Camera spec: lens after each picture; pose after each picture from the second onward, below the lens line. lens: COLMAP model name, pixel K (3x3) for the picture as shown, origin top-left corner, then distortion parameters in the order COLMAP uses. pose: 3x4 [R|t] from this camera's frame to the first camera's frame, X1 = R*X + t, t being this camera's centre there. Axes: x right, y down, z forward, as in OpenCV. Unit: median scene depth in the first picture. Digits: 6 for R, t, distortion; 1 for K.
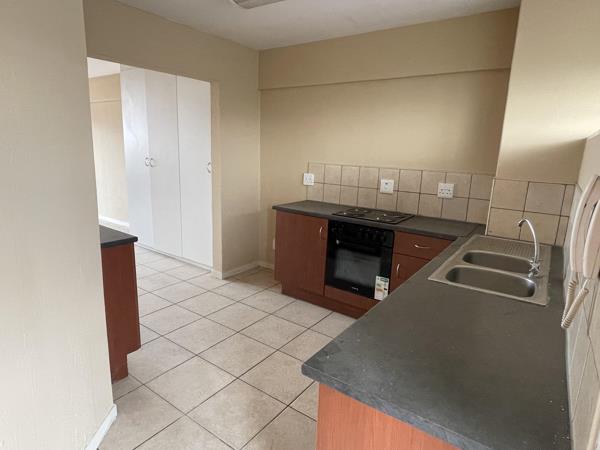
lens RADIAL K [[359.4, 0, 298.5], [0, 359.4, 221.5], [0, 0, 1]] dist [-0.002808, -0.004845]
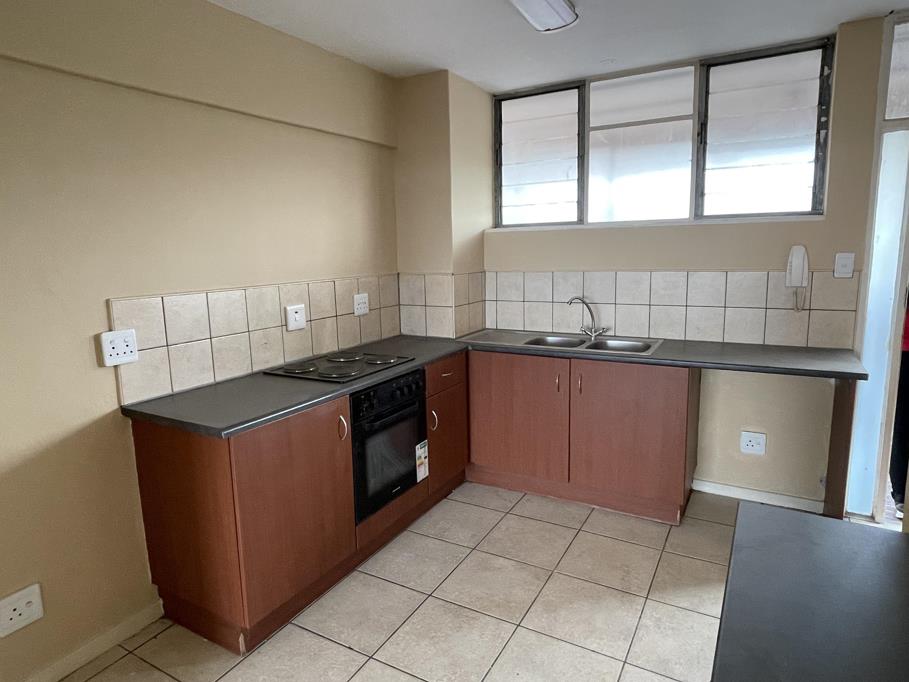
lens RADIAL K [[544.5, 0, 452.2], [0, 544.5, 335.6], [0, 0, 1]] dist [-0.002808, -0.004845]
pose [[-0.111755, -0.186629, 0.976053, -0.618946], [0.225447, 0.951834, 0.207811, -0.196220], [-0.967825, 0.243272, -0.064298, 0.858197]]
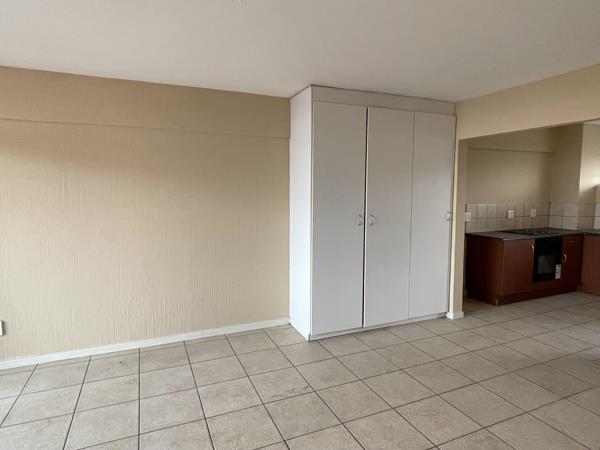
lens RADIAL K [[359.4, 0, 298.5], [0, 359.4, 221.5], [0, 0, 1]] dist [-0.002808, -0.004845]
pose [[0.507847, -0.109329, 0.854482, -1.663051], [0.194897, 0.980776, 0.009654, -0.278313], [-0.839111, 0.161633, 0.519392, 1.000268]]
